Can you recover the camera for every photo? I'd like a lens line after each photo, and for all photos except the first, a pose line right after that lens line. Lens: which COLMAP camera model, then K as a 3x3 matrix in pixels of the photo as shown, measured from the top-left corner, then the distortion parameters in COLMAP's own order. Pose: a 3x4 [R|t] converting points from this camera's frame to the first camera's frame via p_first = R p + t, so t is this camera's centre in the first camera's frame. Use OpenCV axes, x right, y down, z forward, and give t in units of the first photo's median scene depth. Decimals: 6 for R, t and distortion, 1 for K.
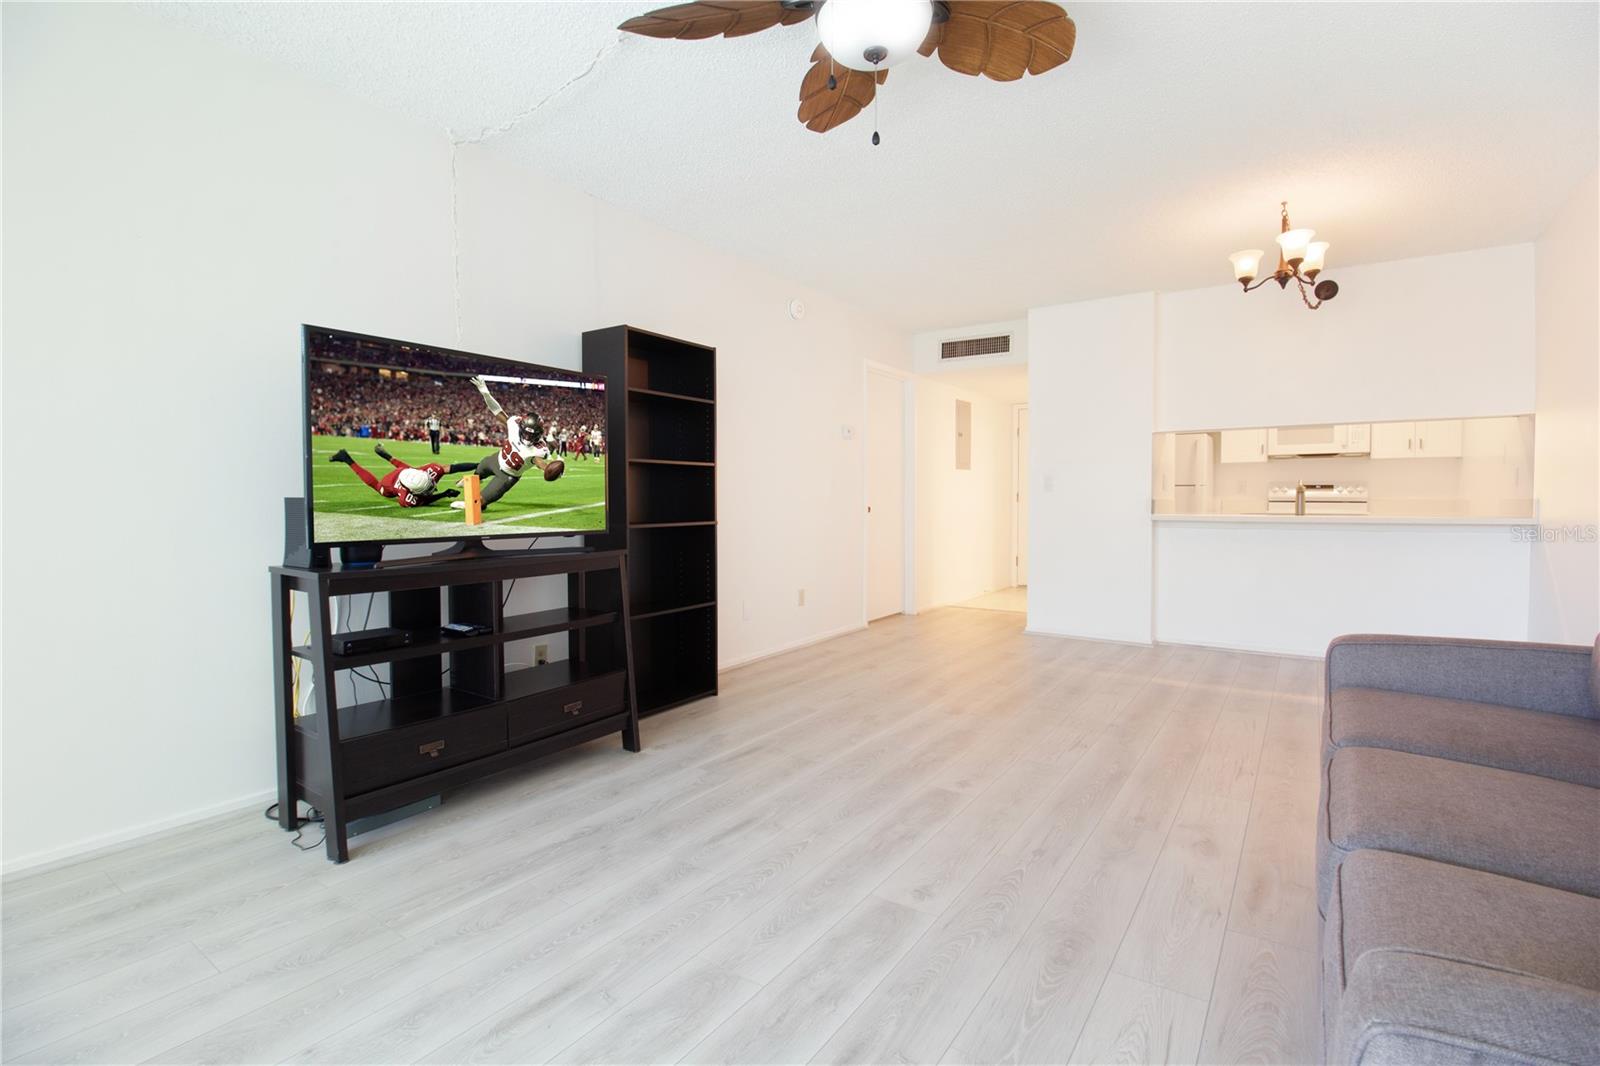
lens RADIAL K [[734.2, 0, 791.7], [0, 734.2, 523.8], [0, 0, 1]] dist [-0.010179, -0.003455]
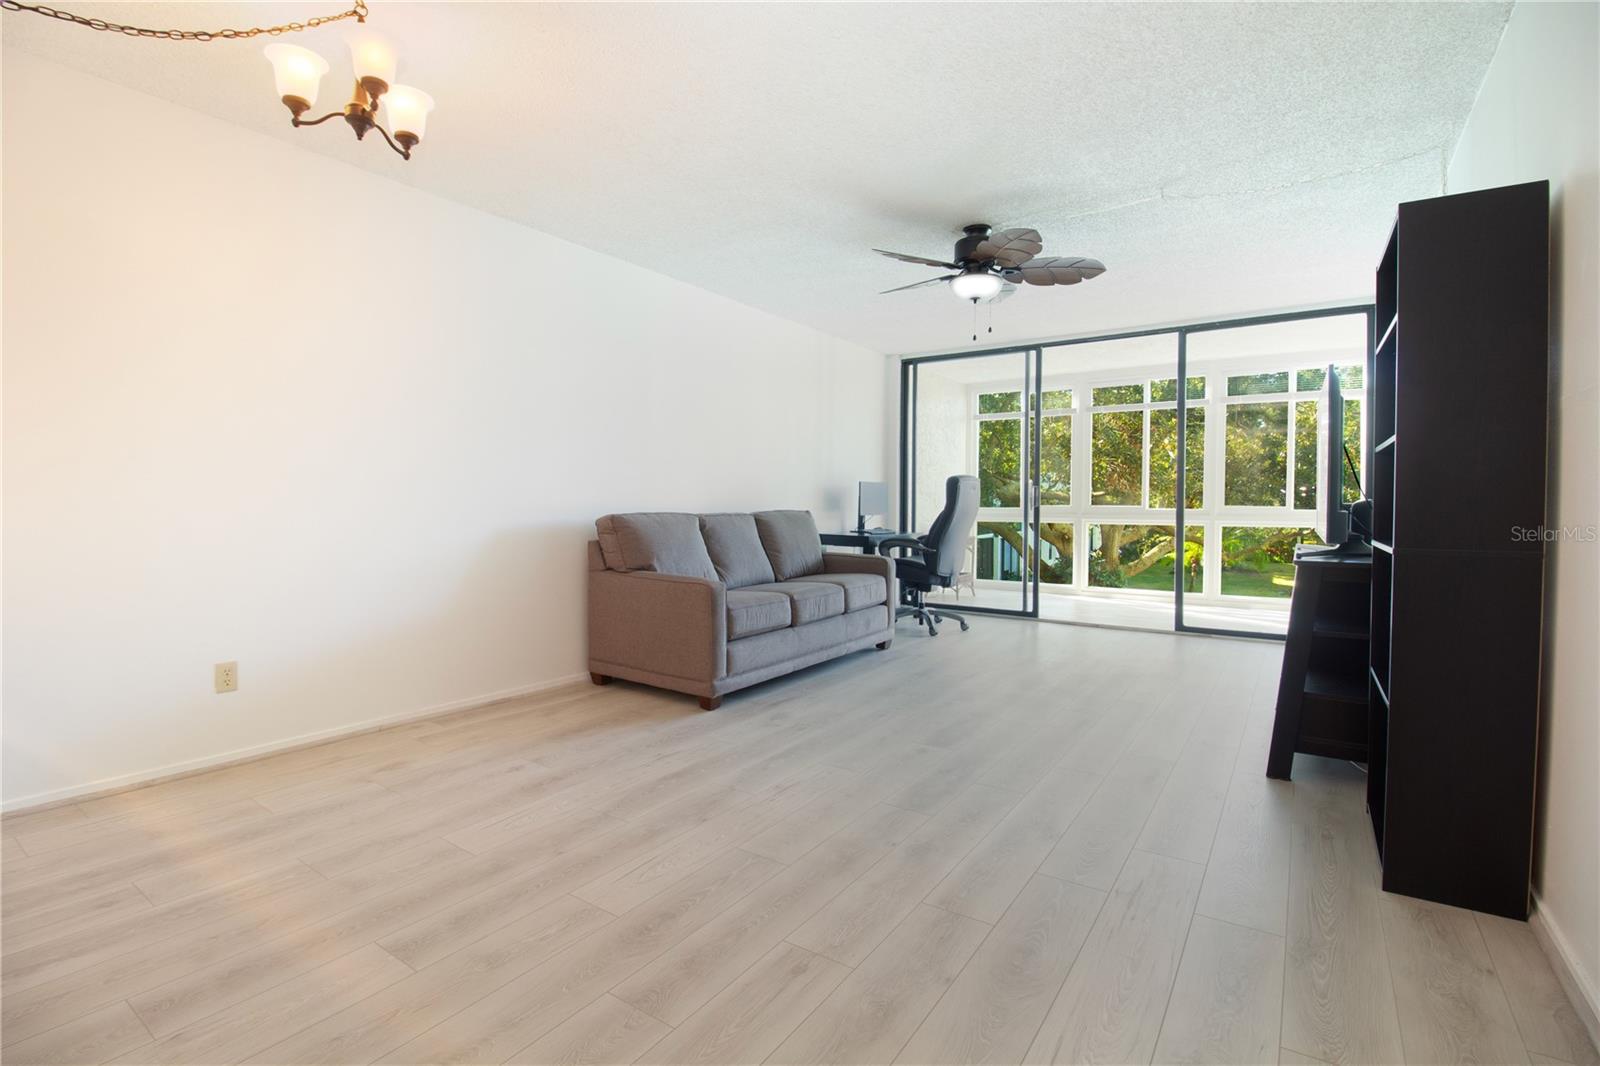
lens RADIAL K [[734.2, 0, 798.7], [0, 734.2, 525.6], [0, 0, 1]] dist [-0.010179, -0.003455]
pose [[-0.999890, 0.001942, -0.014695, 0.198113], [0.001049, 0.998167, 0.060515, -0.030623], [0.014786, 0.060493, -0.998059, 0.947327]]
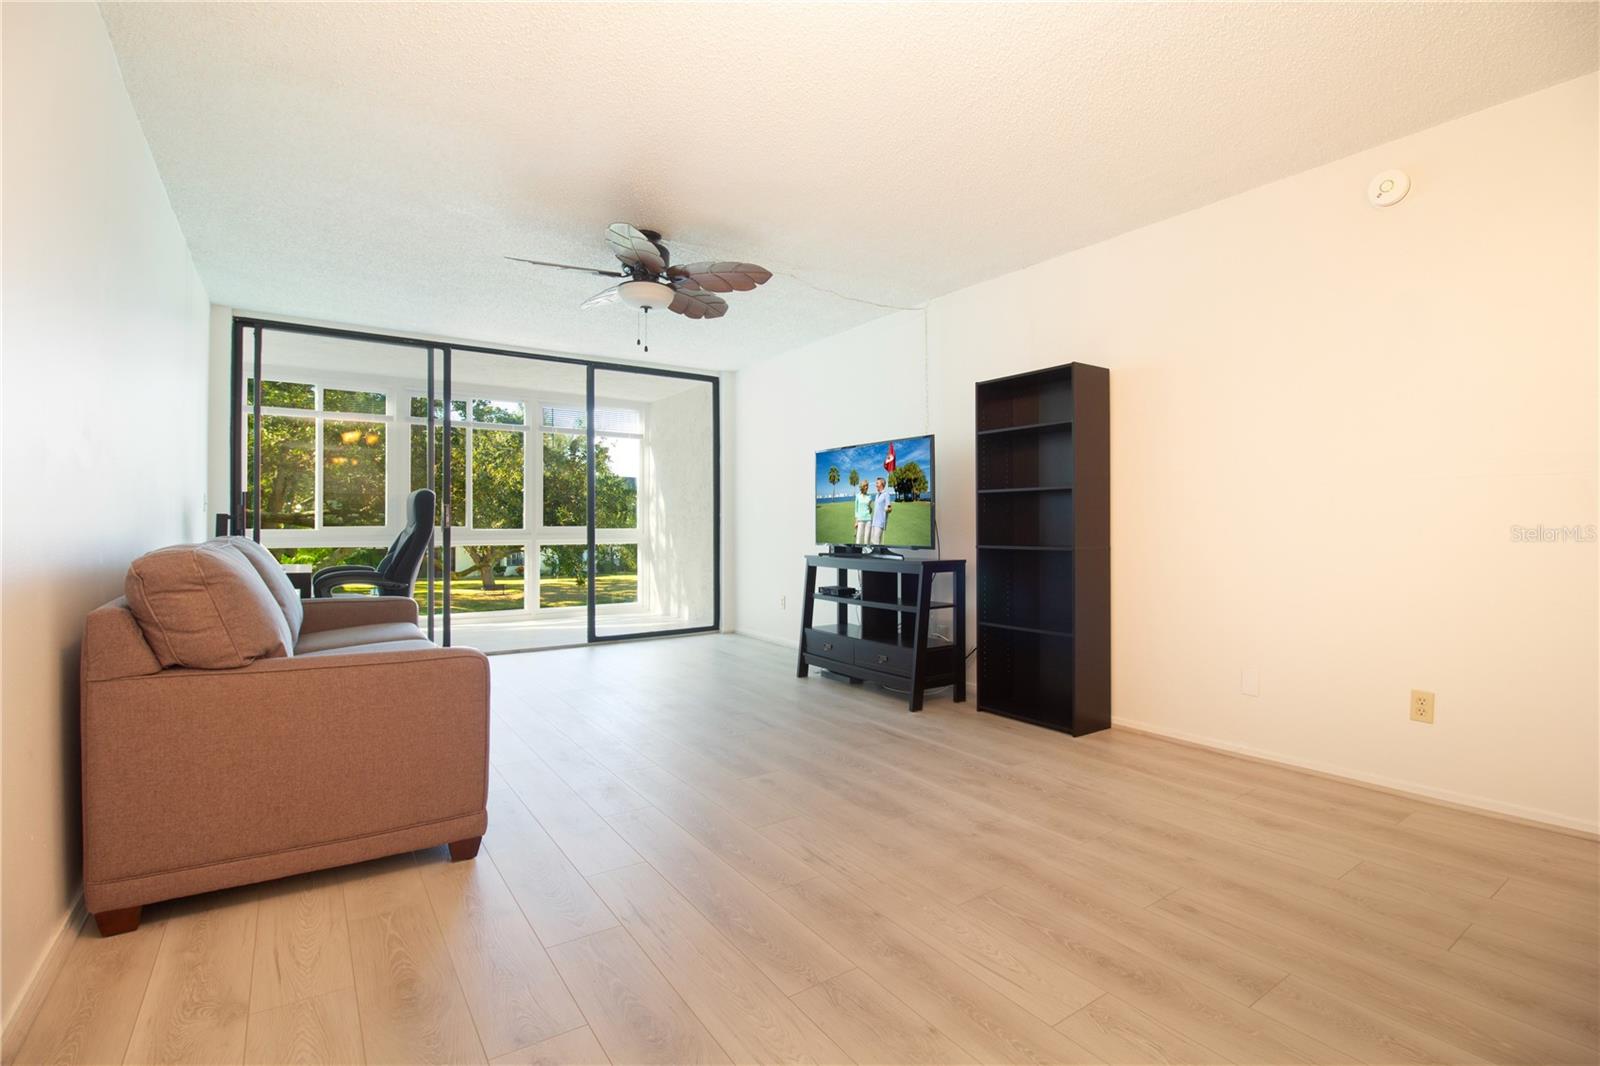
lens RADIAL K [[734.2, 0, 806.1], [0, 734.2, 525.1], [0, 0, 1]] dist [-0.010179, -0.003455]
pose [[-0.343507, 0.004516, -0.939139, 0.560651], [-0.028313, 0.999484, 0.015162, -0.023482], [0.938723, 0.031798, -0.343202, 0.634603]]
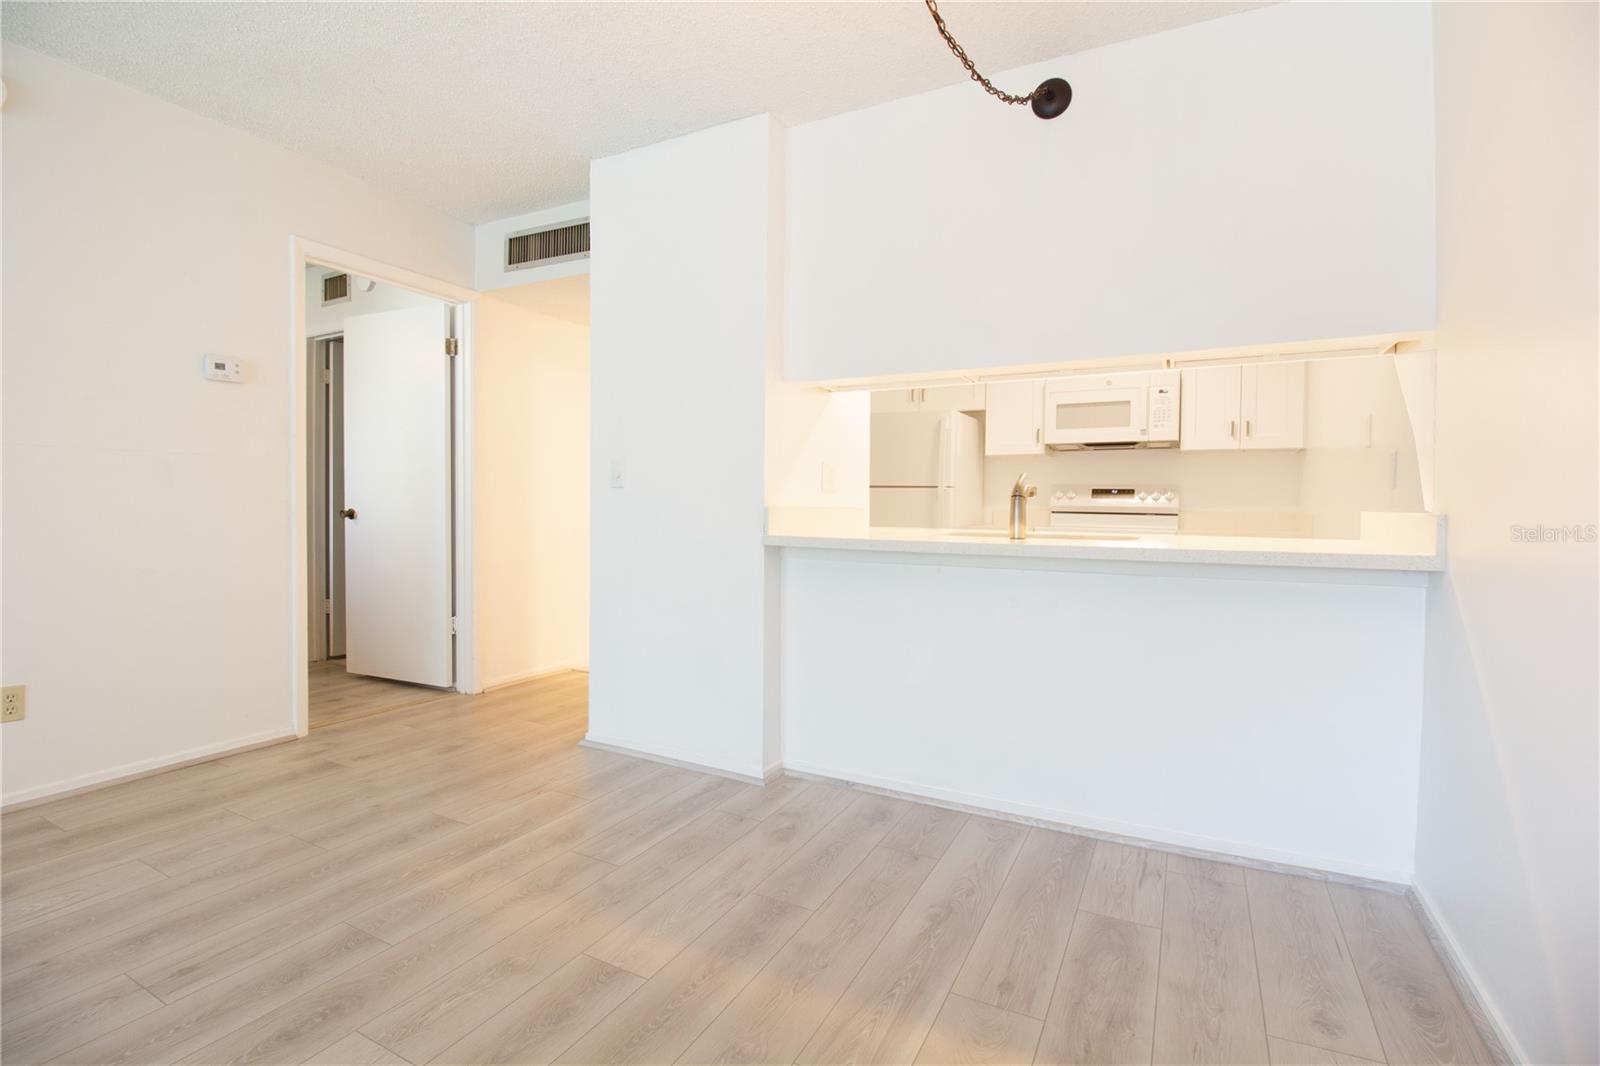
lens RADIAL K [[734.2, 0, 805.8], [0, 734.2, 525.3], [0, 0, 1]] dist [-0.010179, -0.003455]
pose [[0.990997, 0.009922, 0.133517, 0.381282], [-0.009138, 0.999937, -0.006488, -0.013556], [-0.133573, 0.005210, 0.991025, 0.397443]]
